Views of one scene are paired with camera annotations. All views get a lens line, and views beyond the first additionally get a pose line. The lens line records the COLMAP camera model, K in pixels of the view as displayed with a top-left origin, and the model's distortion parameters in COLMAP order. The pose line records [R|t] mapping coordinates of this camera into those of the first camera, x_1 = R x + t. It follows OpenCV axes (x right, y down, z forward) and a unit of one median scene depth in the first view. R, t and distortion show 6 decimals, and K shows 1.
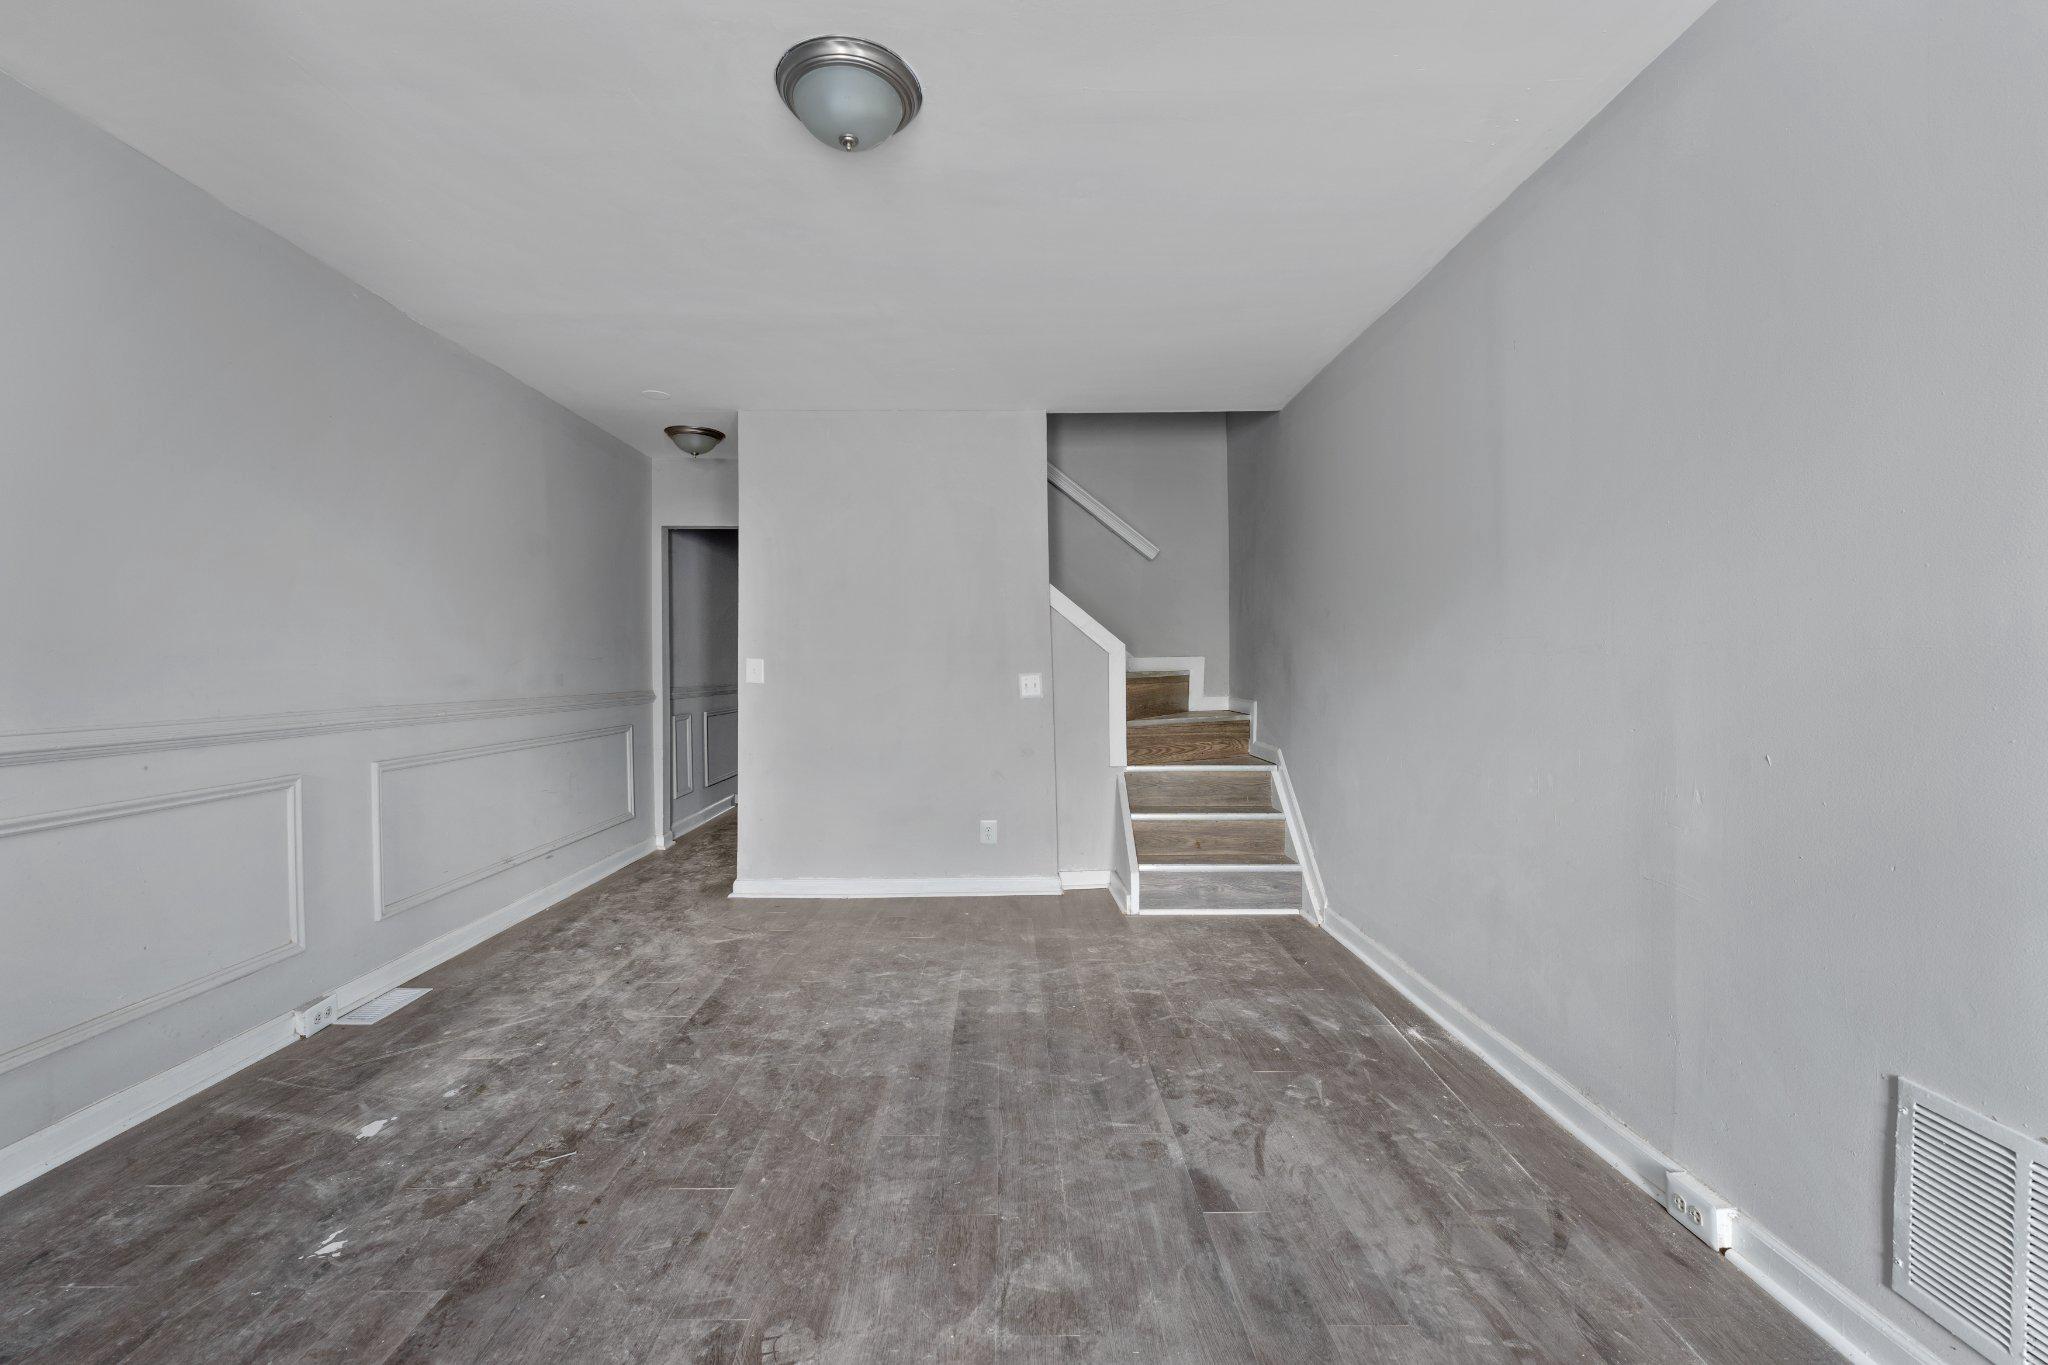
lens RADIAL K [[836.5, 0, 1026.4], [0, 836.5, 671.8], [0, 0, 1]] dist [0.001006, -0.000039]
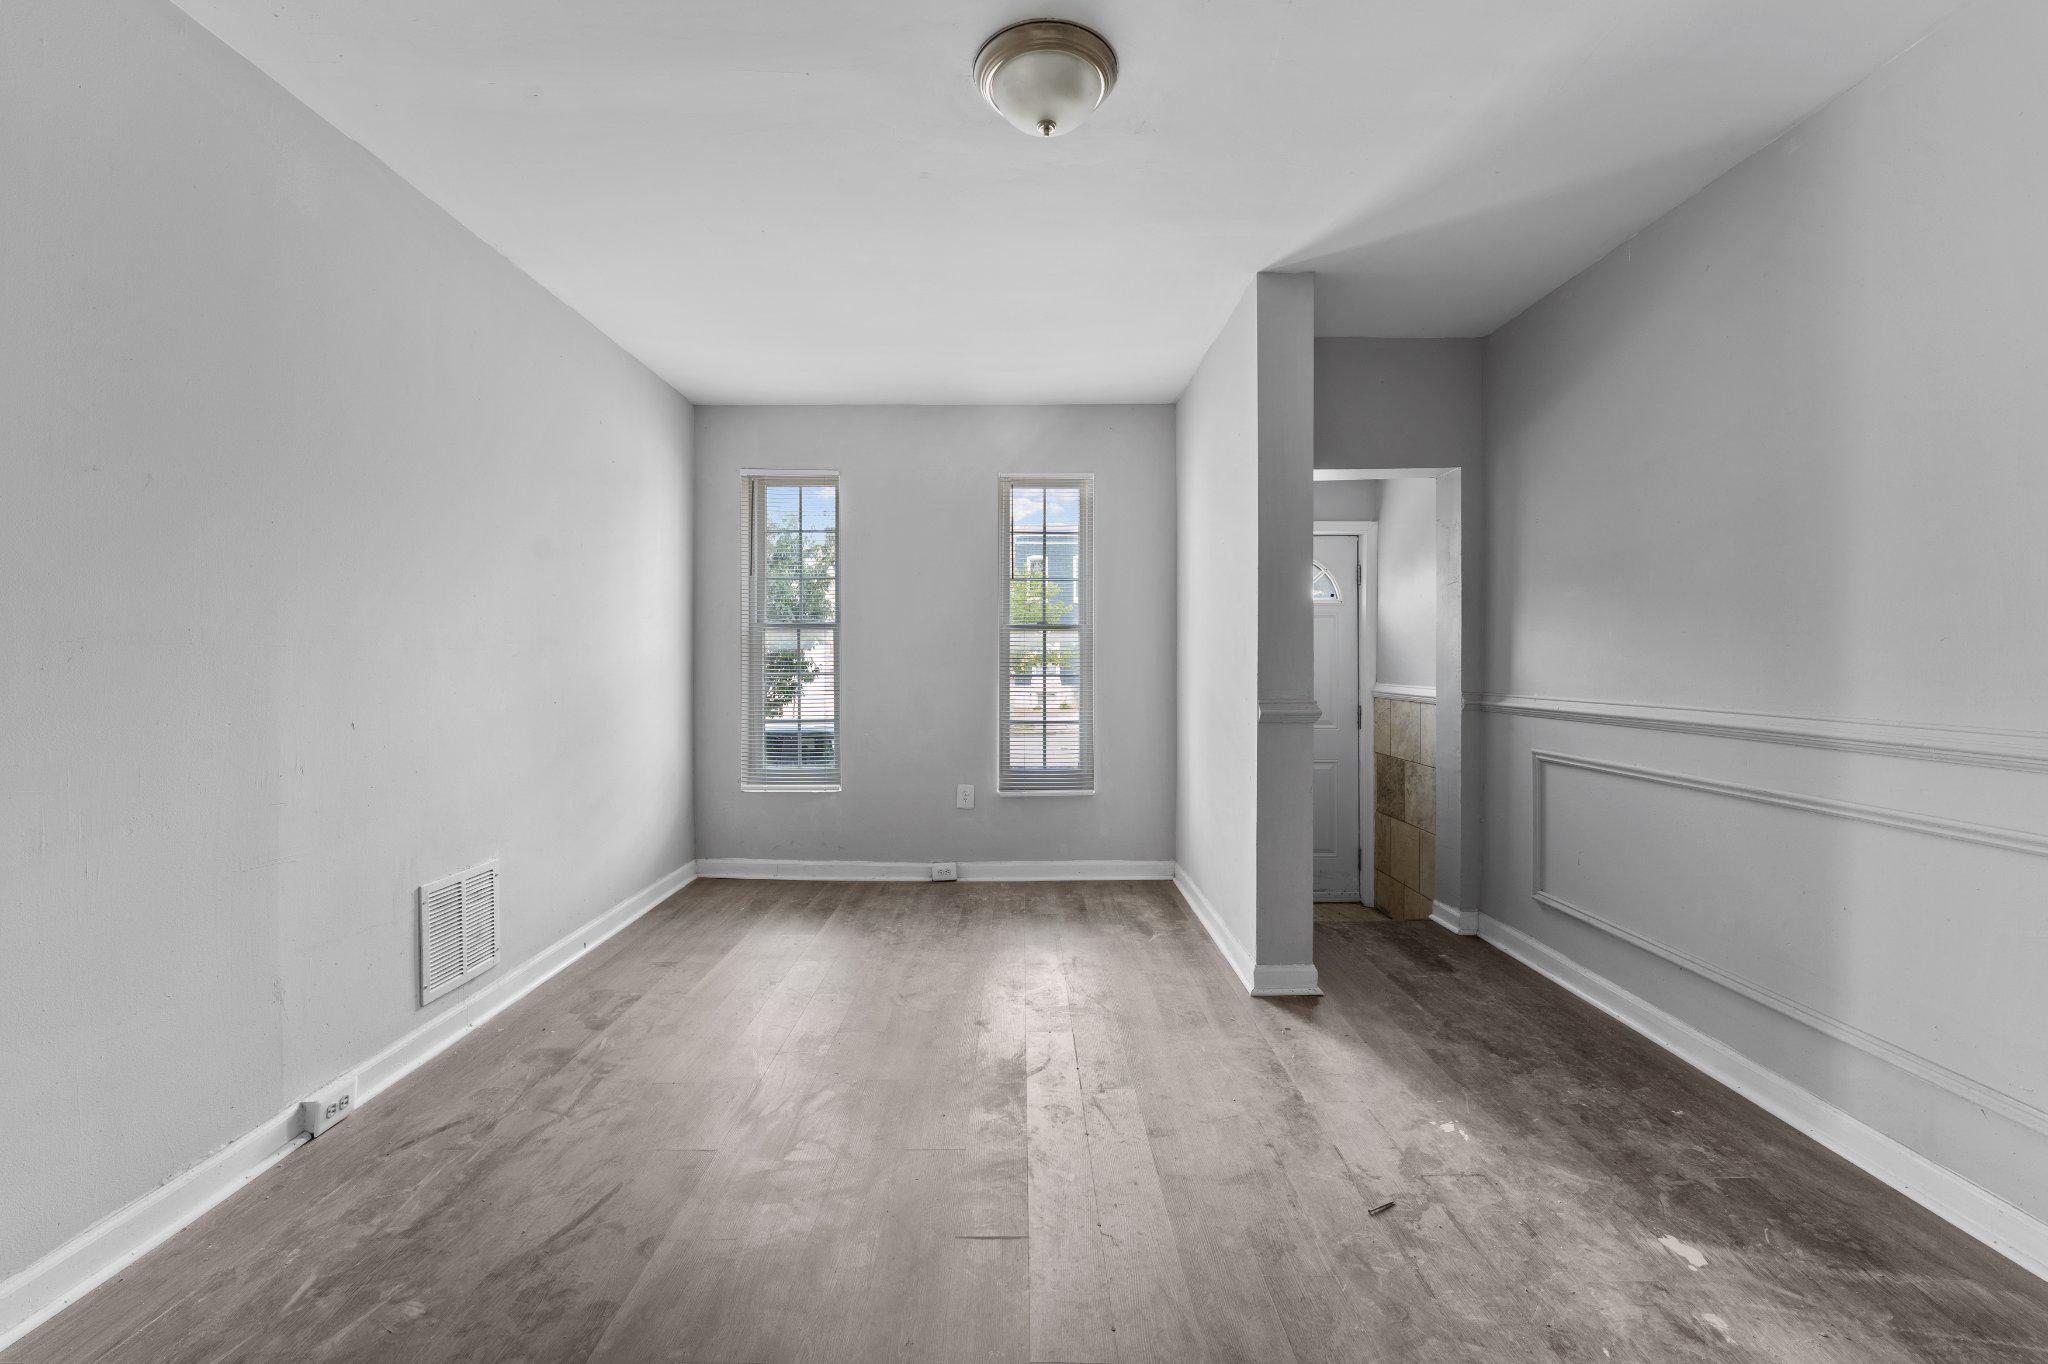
lens RADIAL K [[823.0, 0, 1024.0], [0, 823.0, 662.2], [0, 0, 1]] dist [0.000916, -0.000164]
pose [[-0.999680, 0.000914, 0.025292, -0.136077], [0.001218, 0.999927, 0.012014, -0.007083], [-0.025279, 0.012041, -0.999608, 1.271317]]
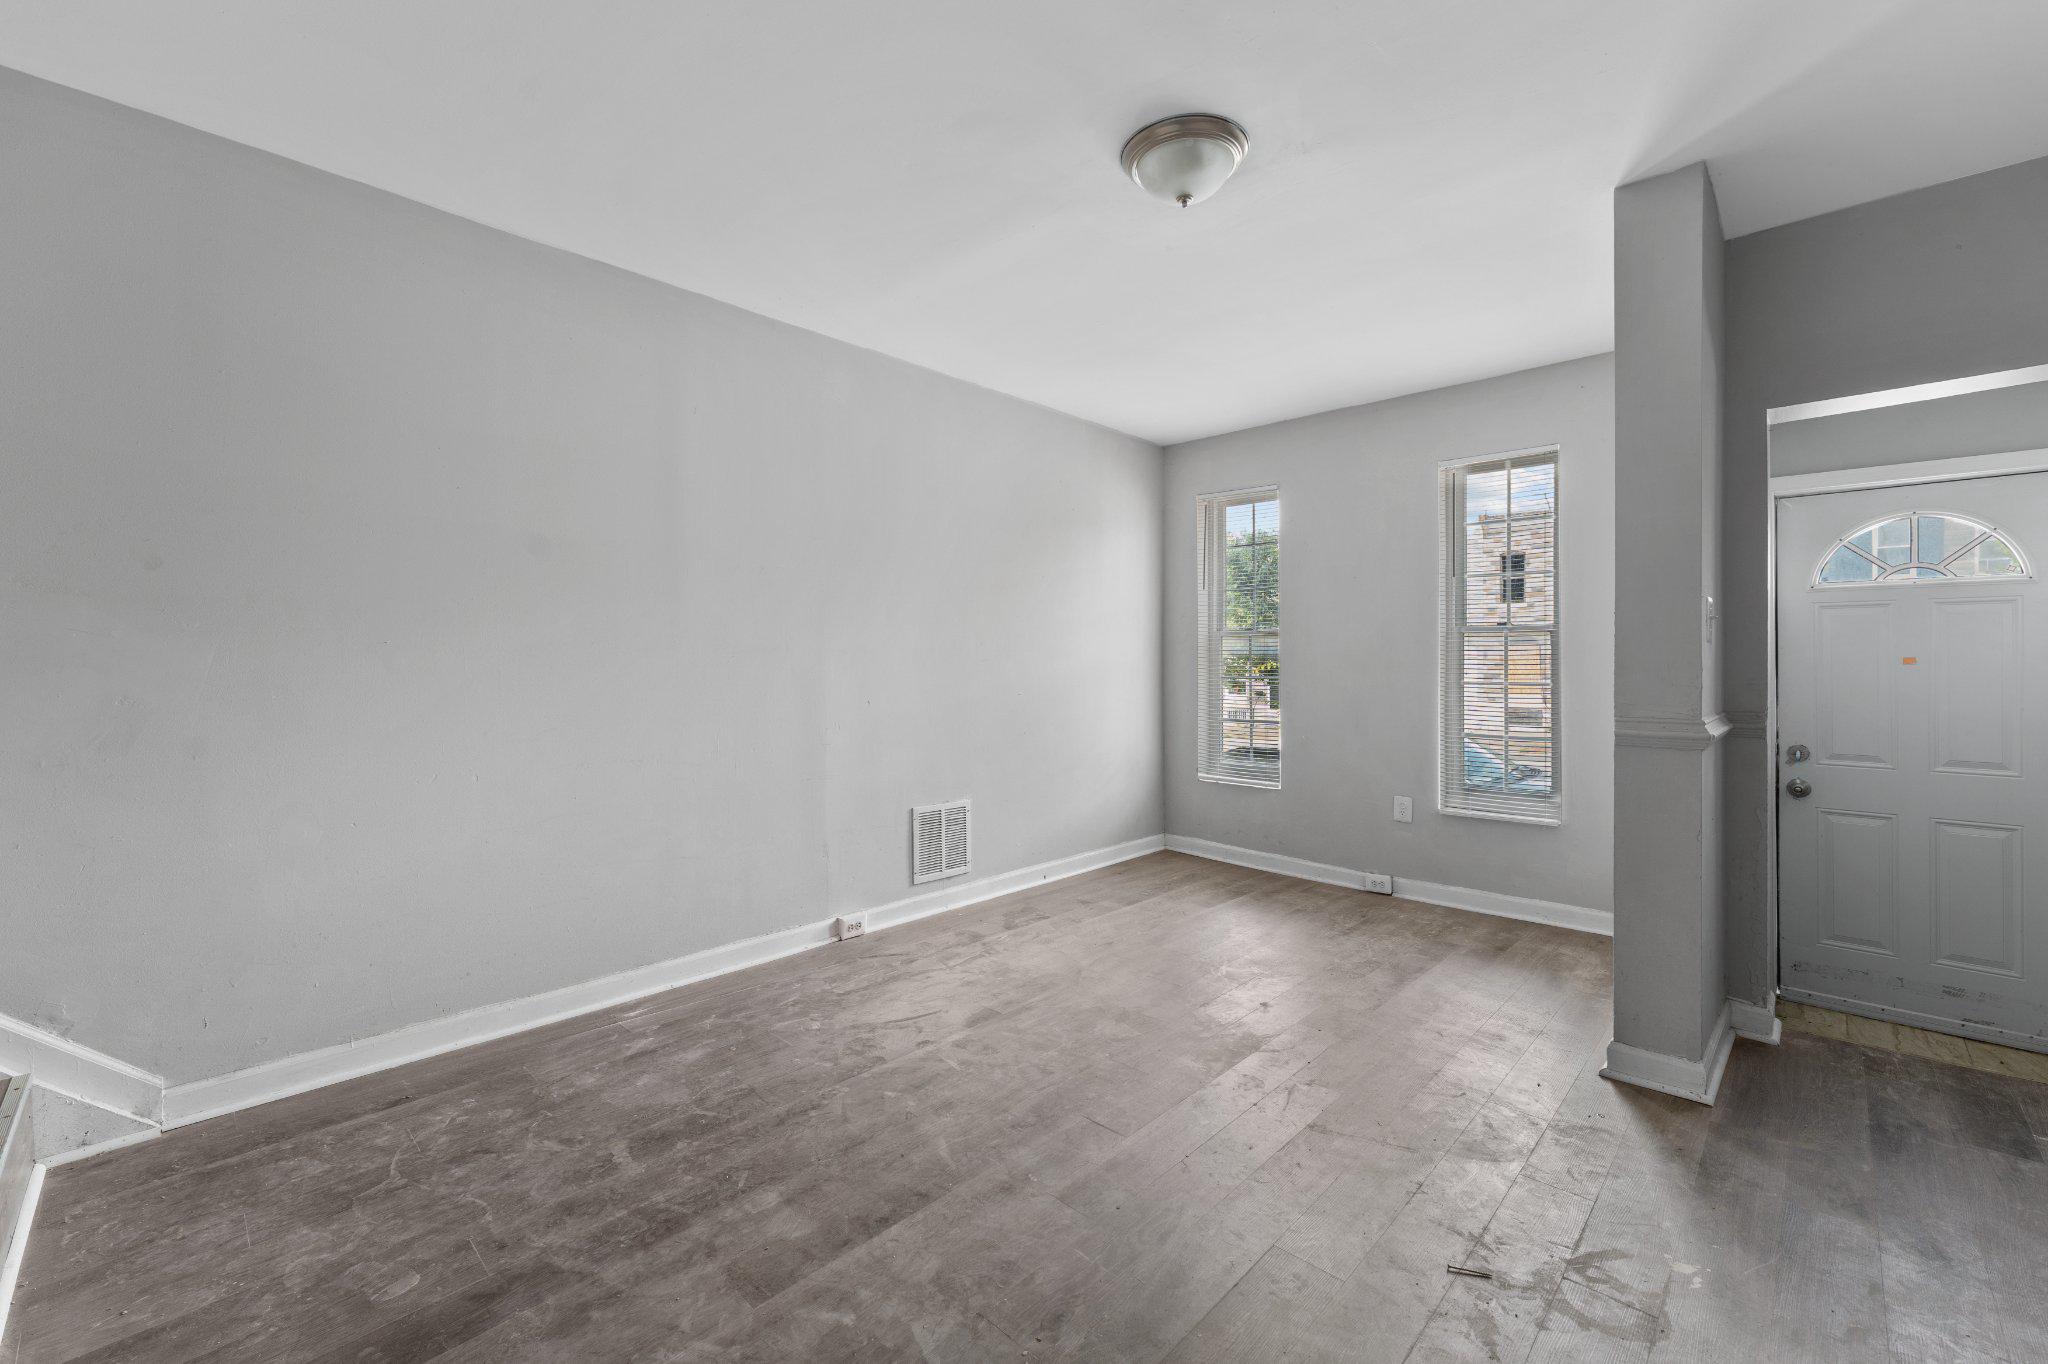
lens RADIAL K [[836.5, 0, 1026.4], [0, 836.5, 671.3], [0, 0, 1]] dist [0.001006, -0.000039]
pose [[-0.706883, -0.009875, 0.707261, -0.555089], [0.001448, 0.999880, 0.015408, -0.006146], [-0.707329, 0.011916, -0.706784, 1.260384]]
